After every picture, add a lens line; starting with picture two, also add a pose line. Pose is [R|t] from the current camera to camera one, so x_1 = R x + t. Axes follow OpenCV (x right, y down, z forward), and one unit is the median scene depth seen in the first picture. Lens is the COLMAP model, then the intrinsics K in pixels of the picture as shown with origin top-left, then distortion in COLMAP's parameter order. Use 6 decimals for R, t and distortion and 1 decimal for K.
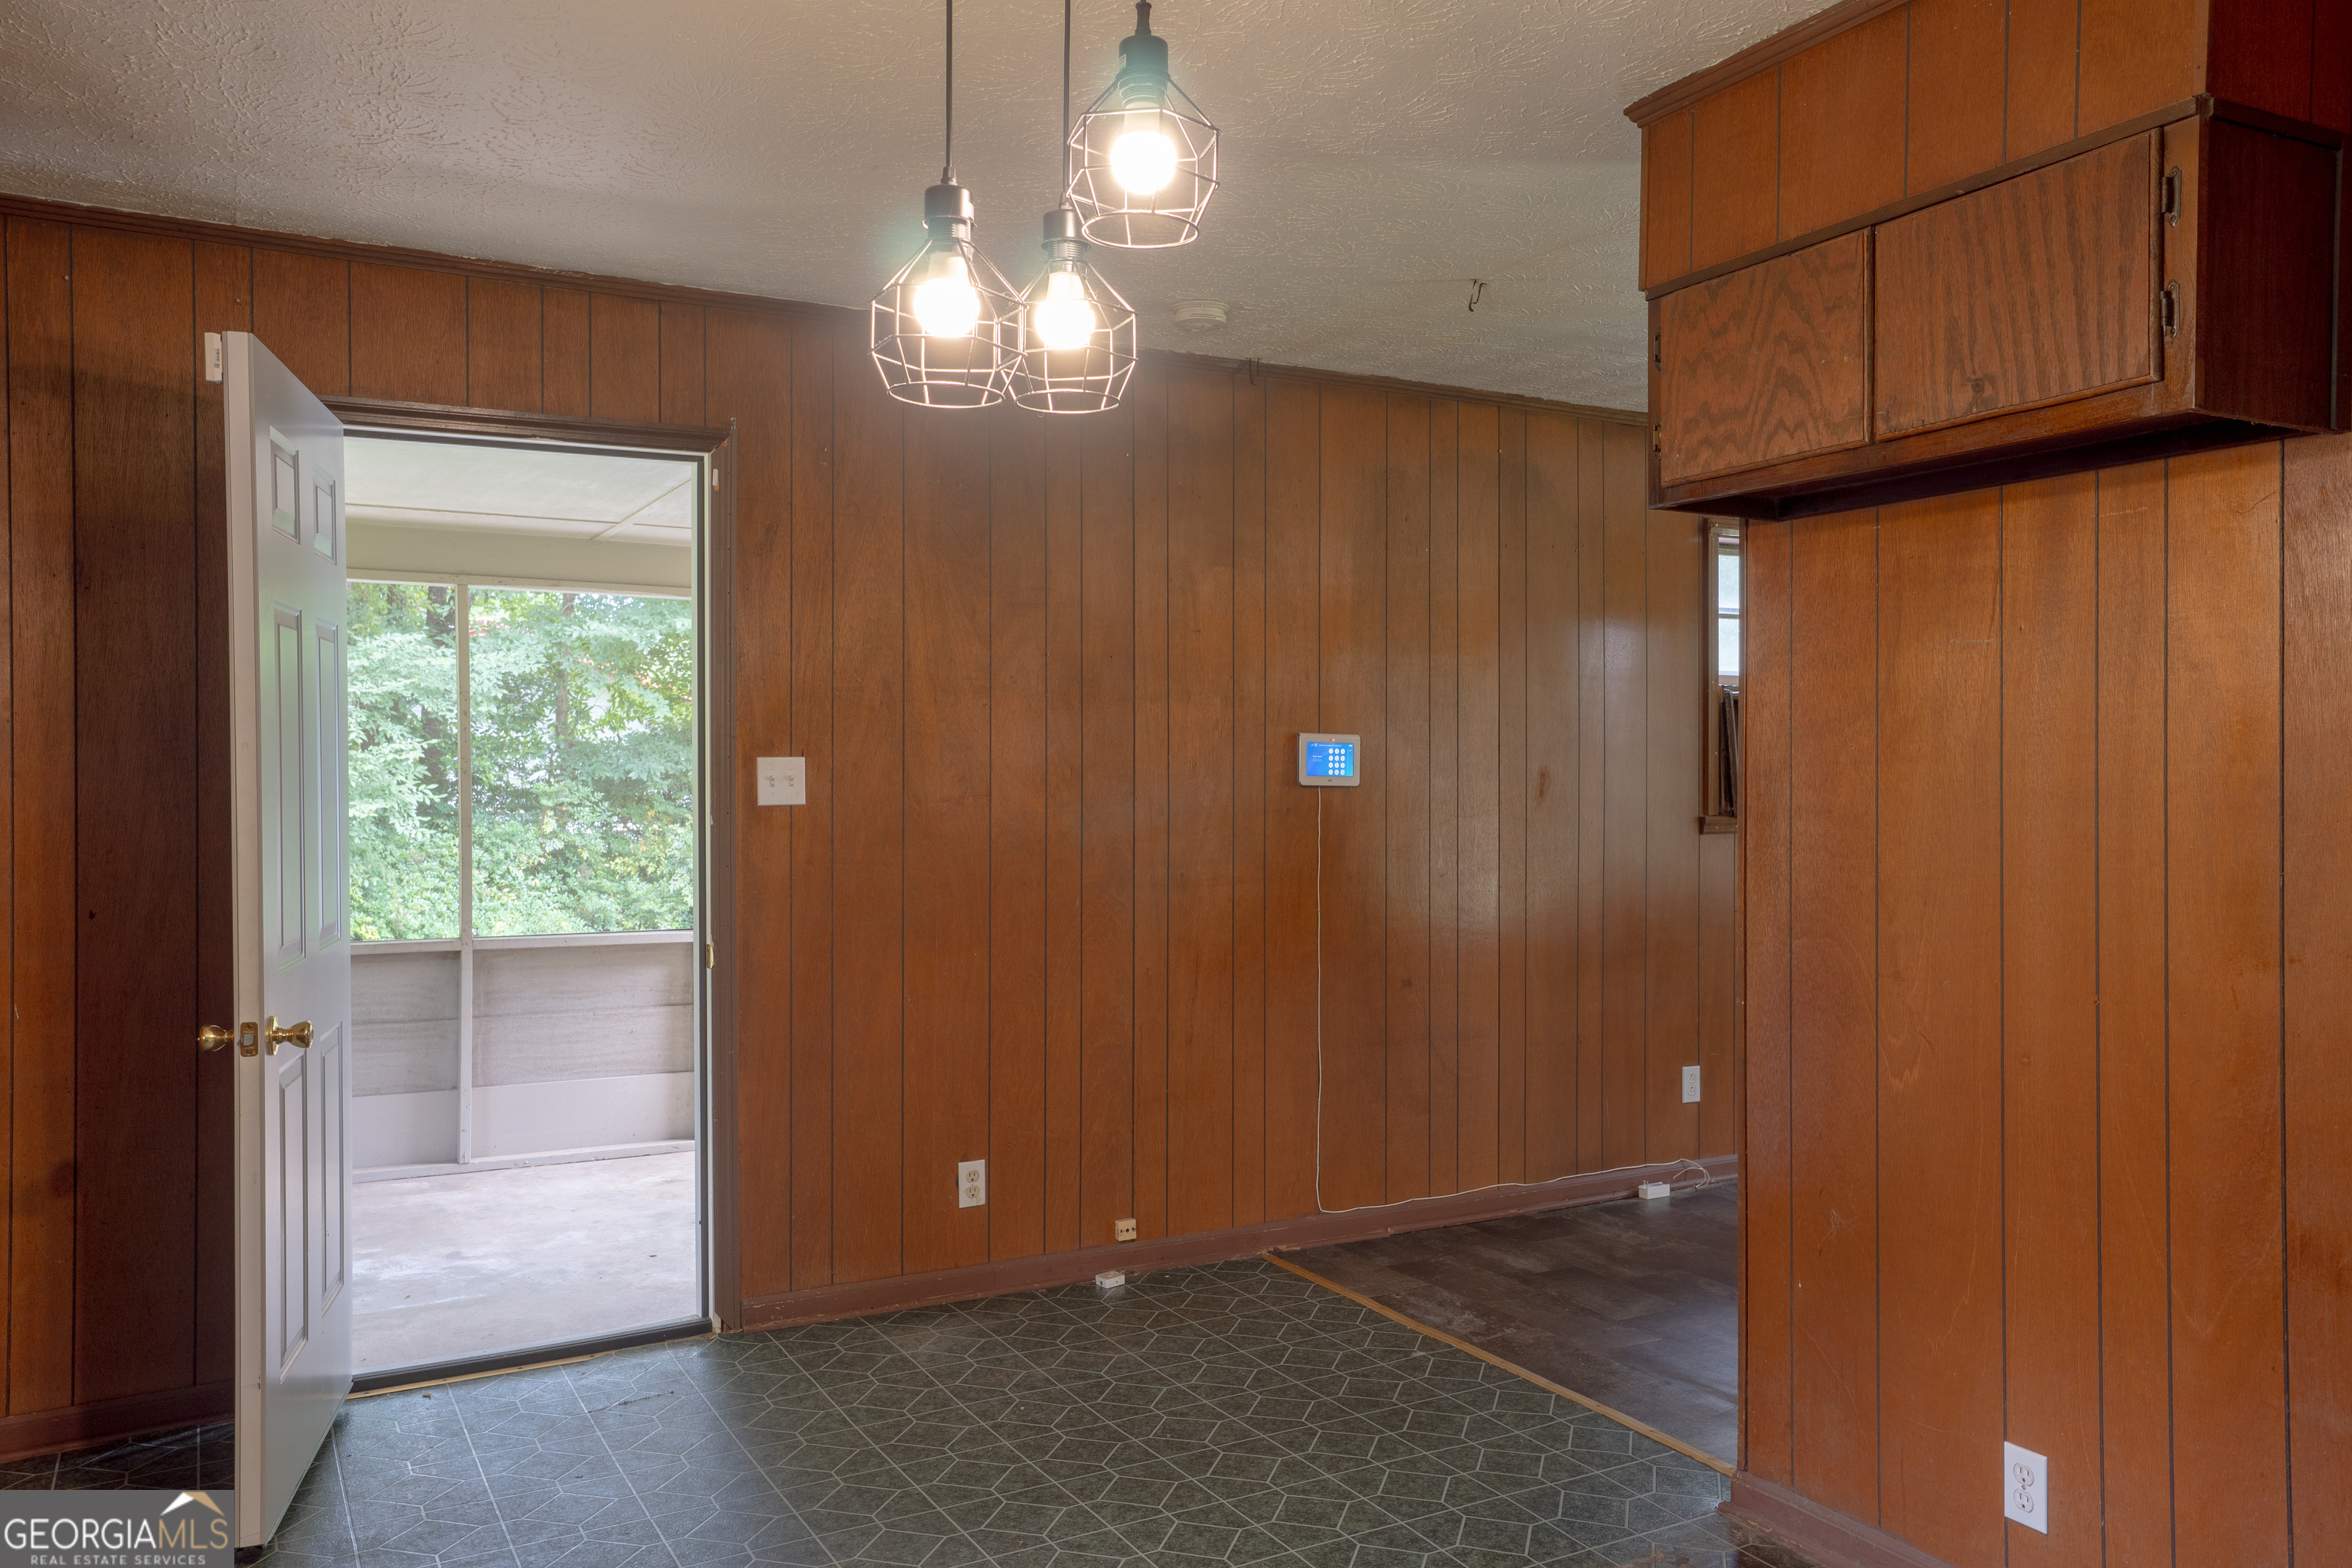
lens RADIAL K [[1735.2, 0, 1176.9], [0, 1735.2, 777.5], [0, 0, 1]] dist [0.034430, -0.000099]
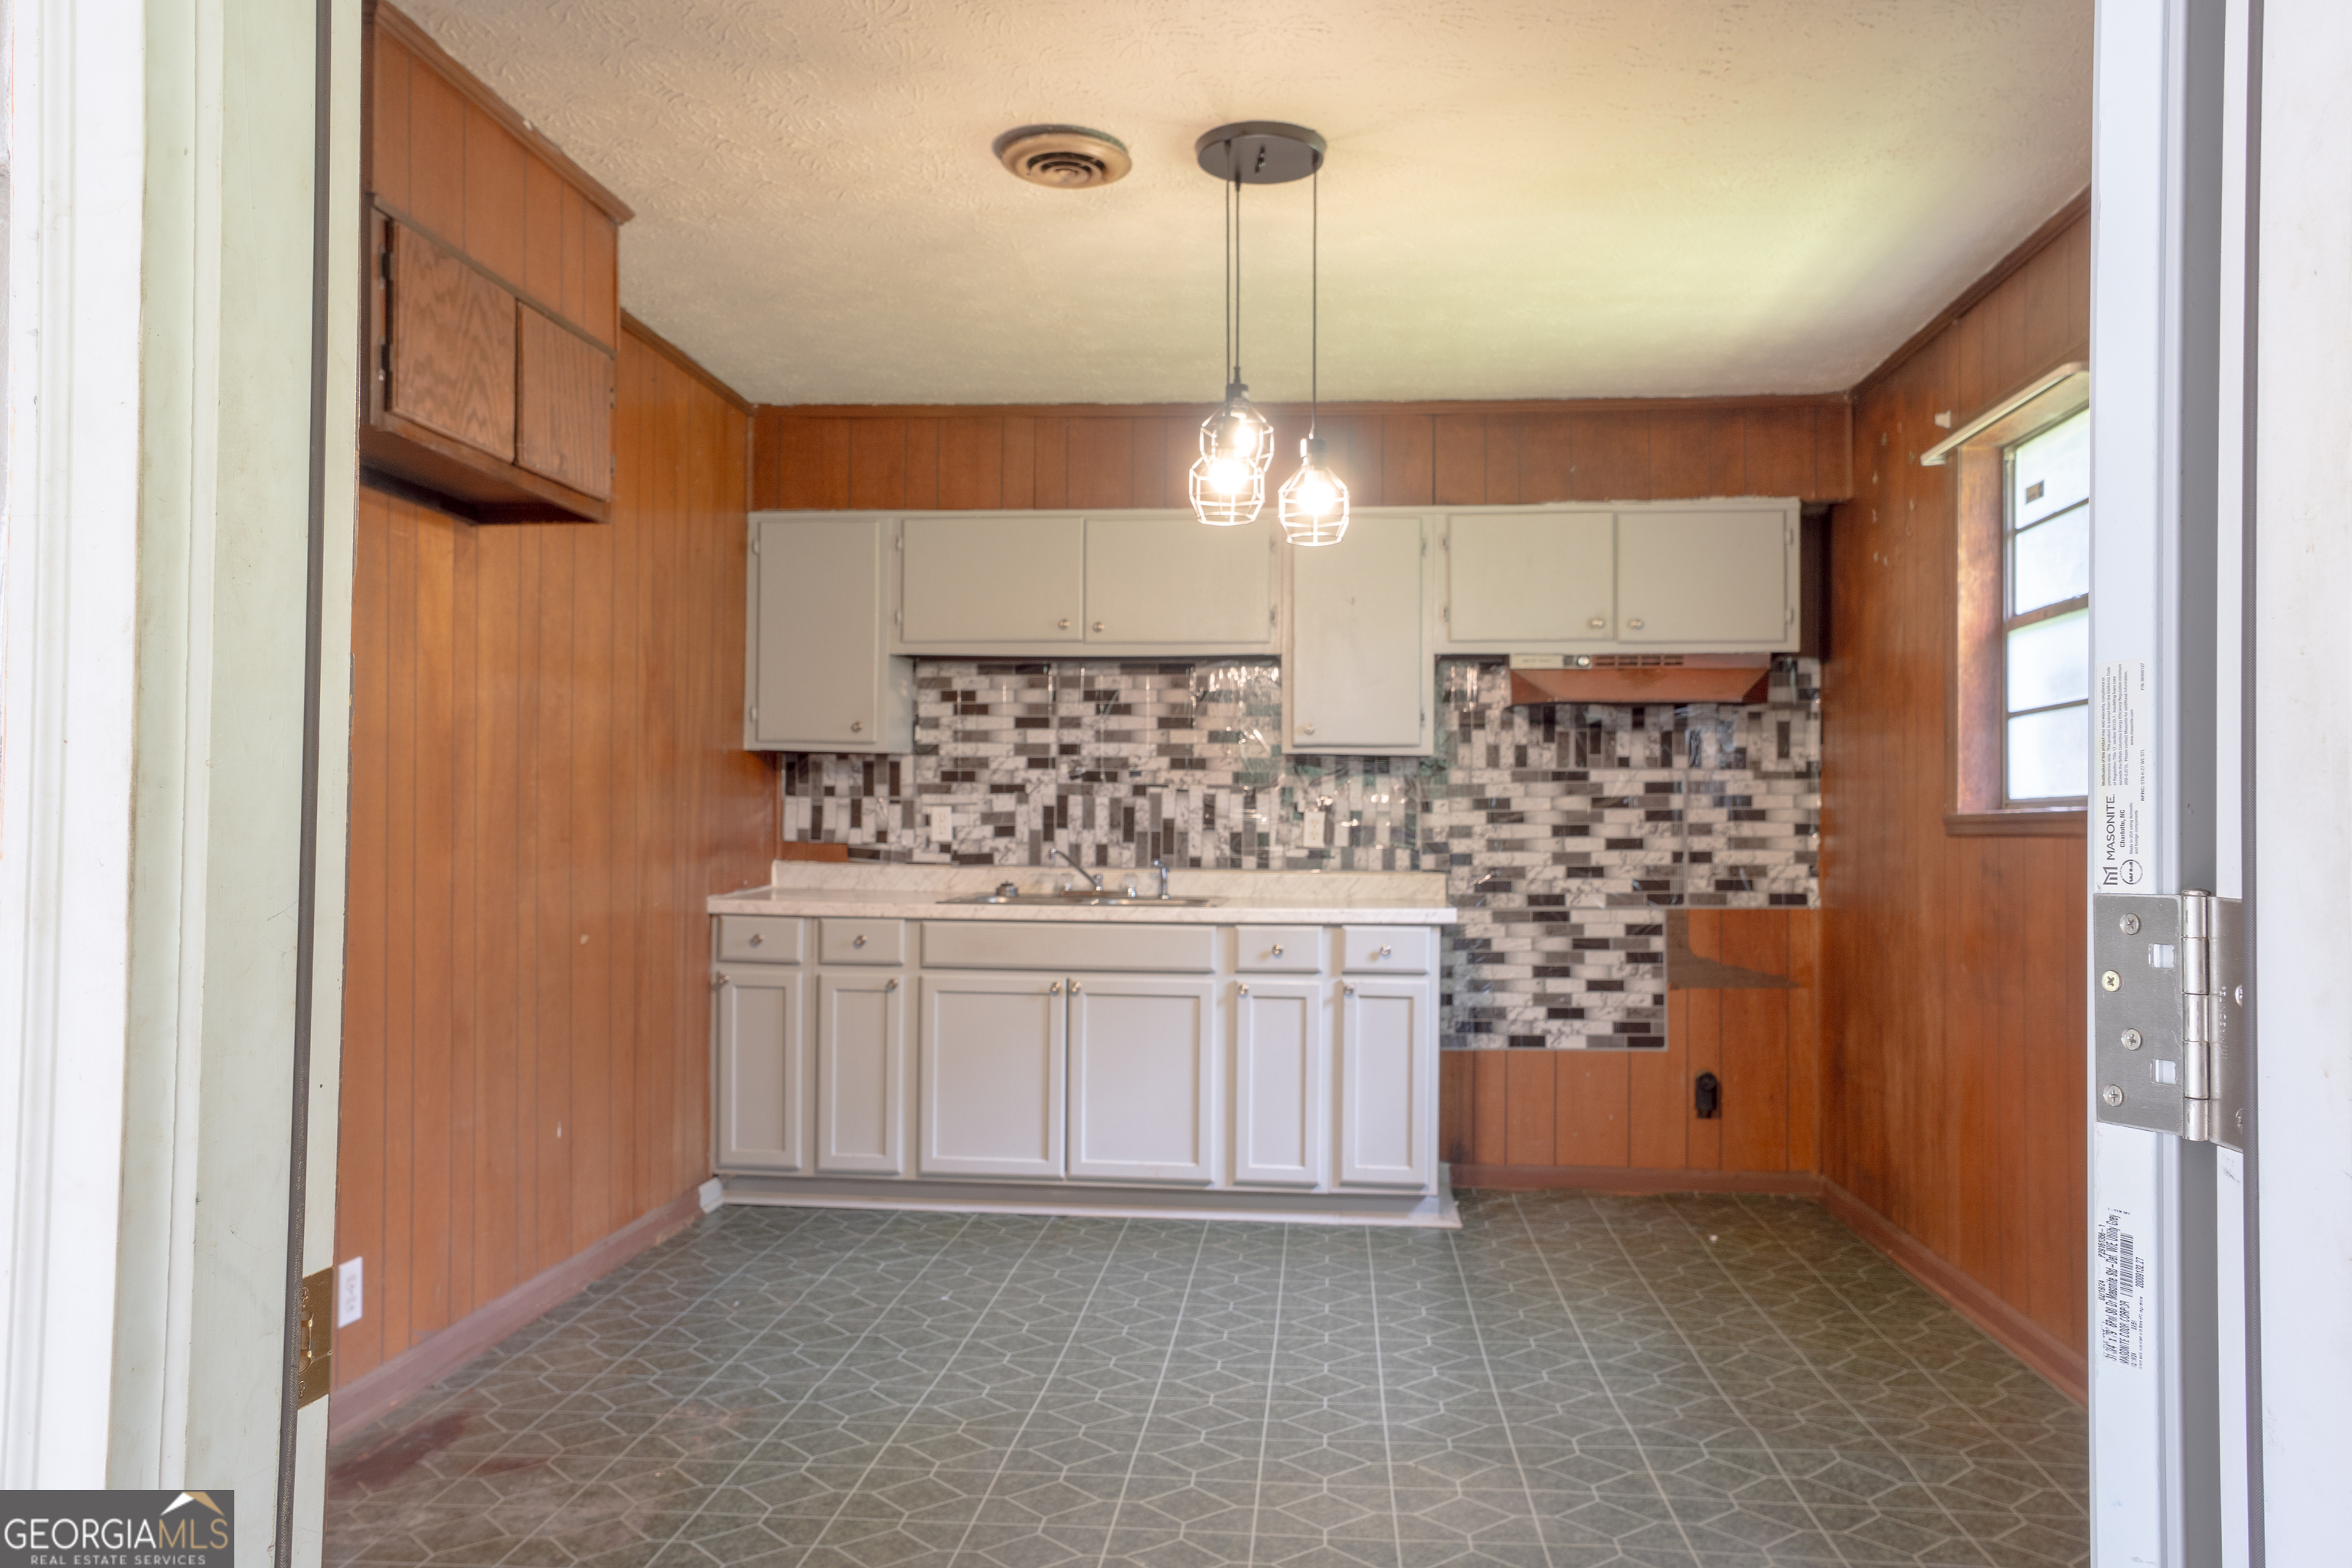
lens RADIAL K [[1735.2, 0, 1176.9], [0, 1735.2, 777.5], [0, 0, 1]] dist [0.034430, -0.000099]
pose [[-0.829078, 0.009473, 0.559052, -0.752472], [-0.005311, 0.999678, -0.024815, 0.073220], [-0.559107, -0.023543, -0.828761, 1.842194]]
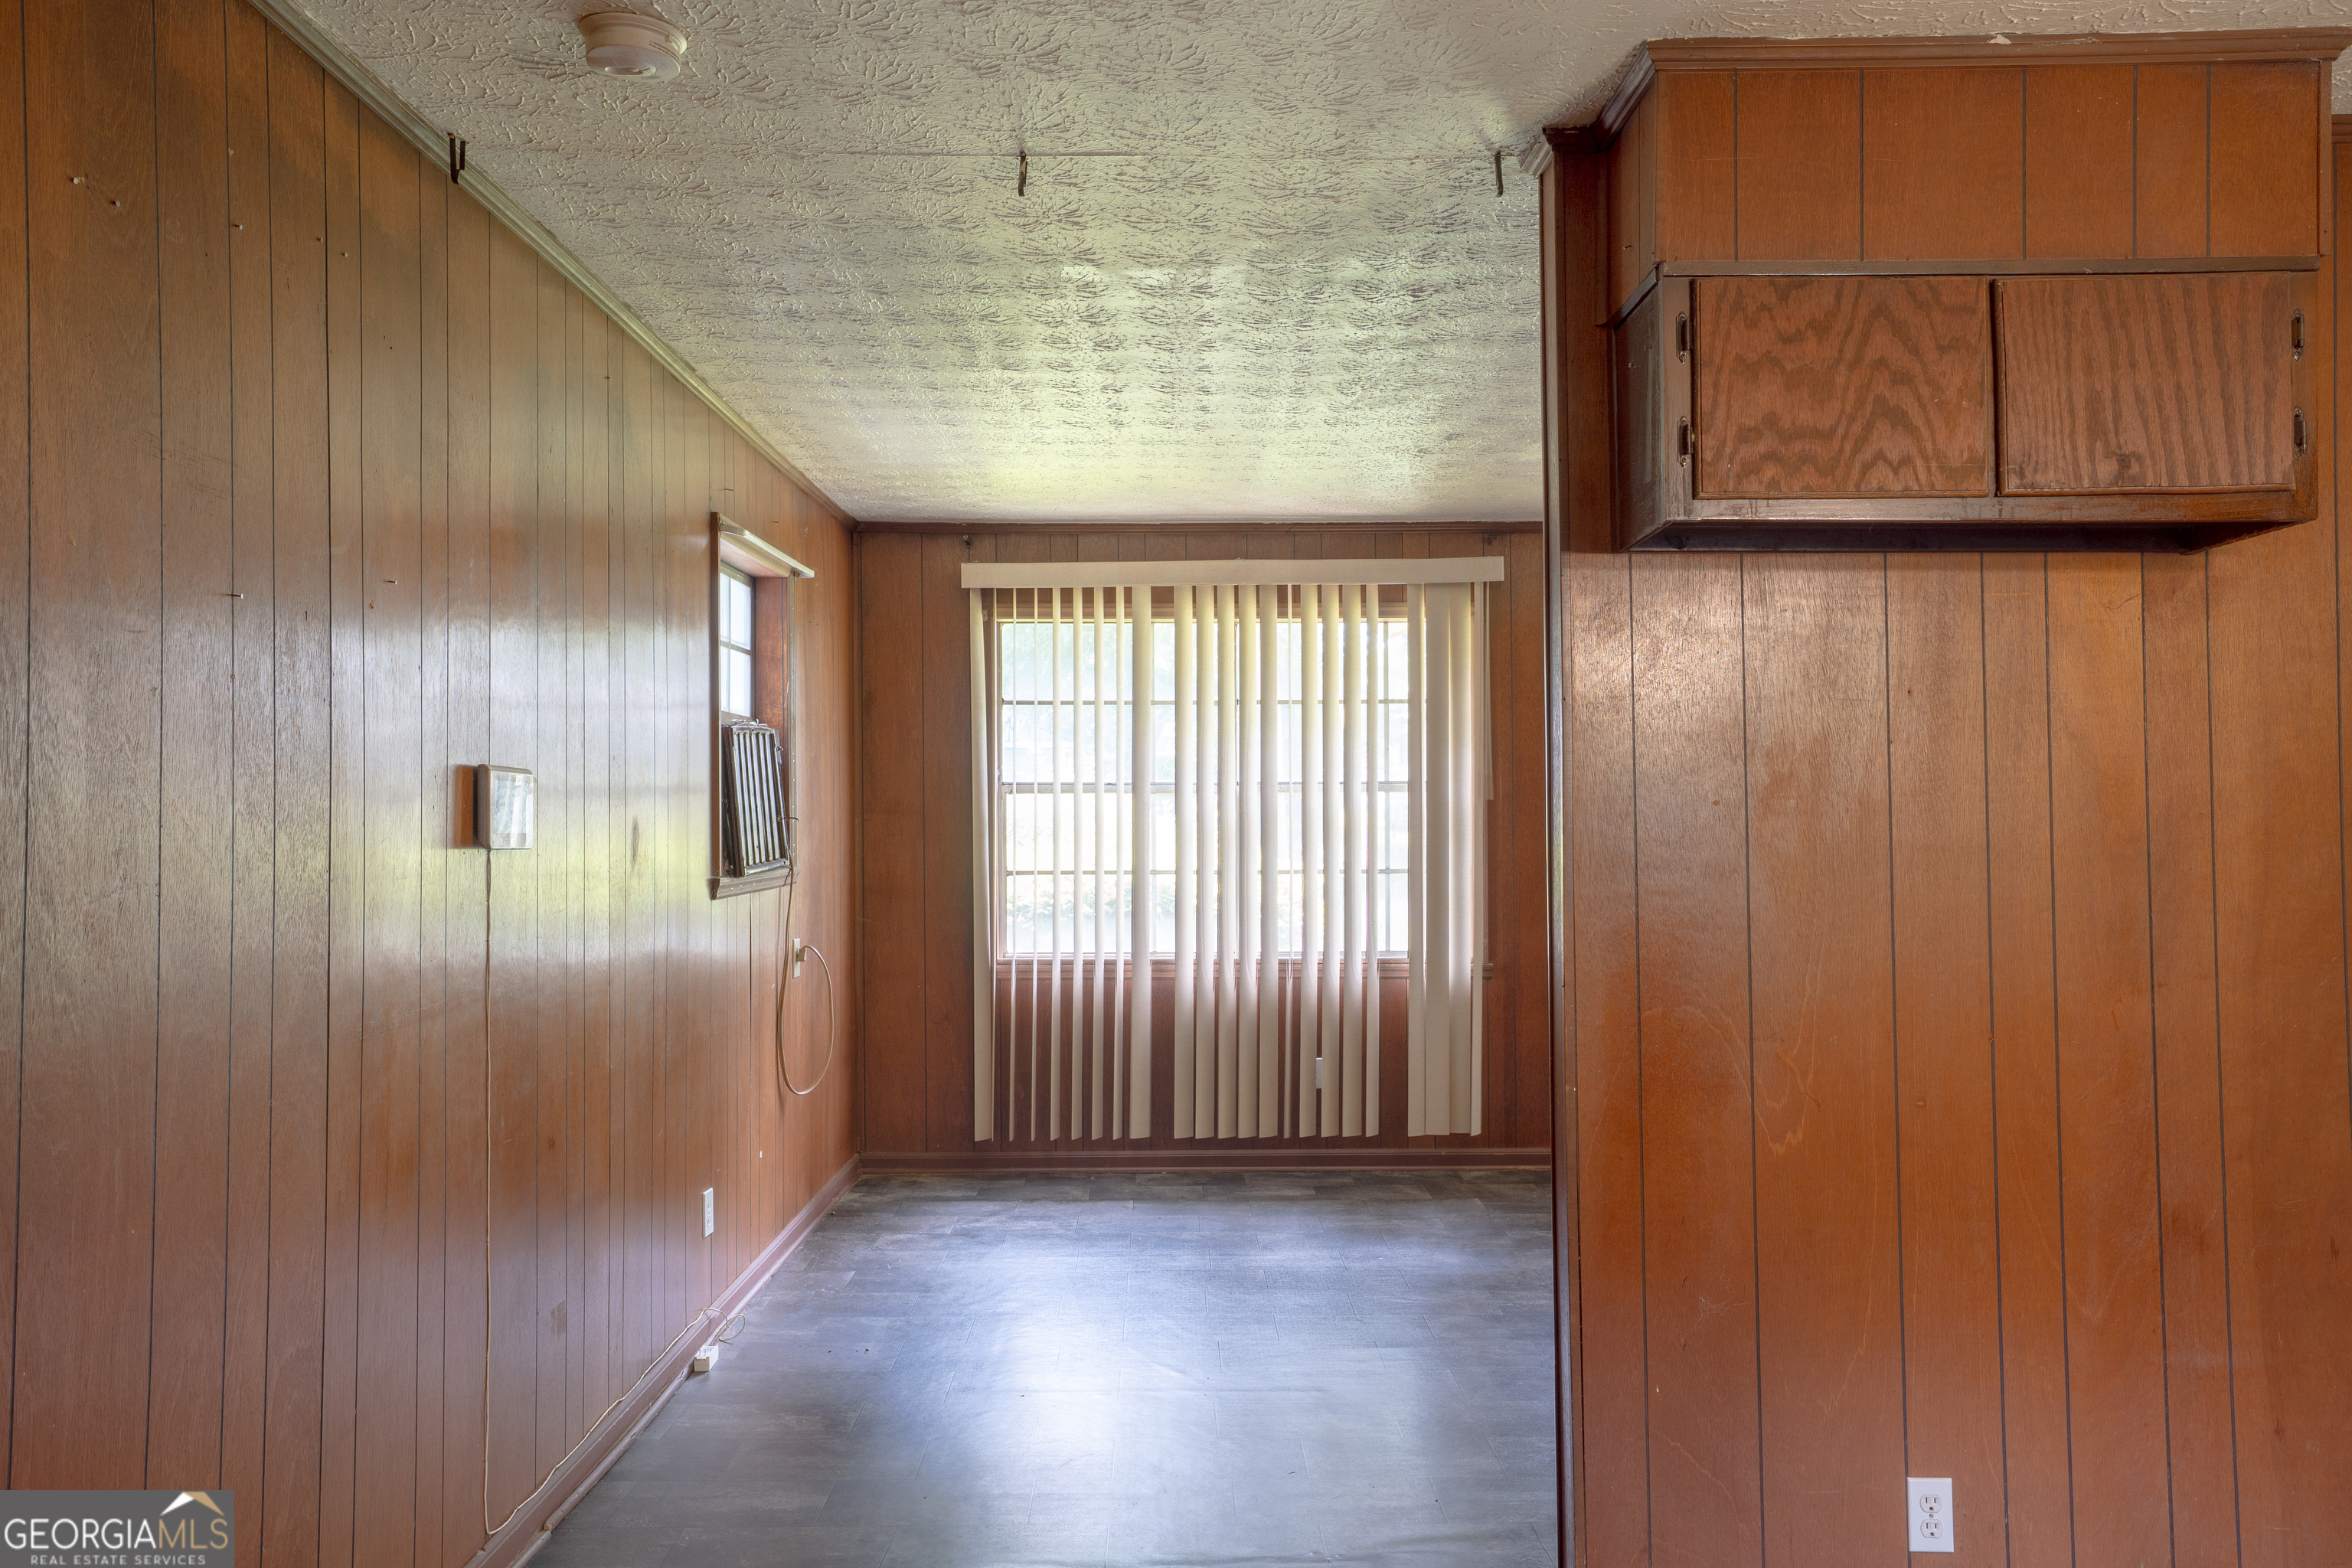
lens RADIAL K [[1735.2, 0, 1176.9], [0, 1735.2, 777.5], [0, 0, 1]] dist [0.034430, -0.000099]
pose [[0.476071, 0.016427, 0.879253, -0.702909], [0.002203, 0.999800, -0.019872, -0.014536], [-0.879404, 0.011397, 0.475940, 0.962487]]
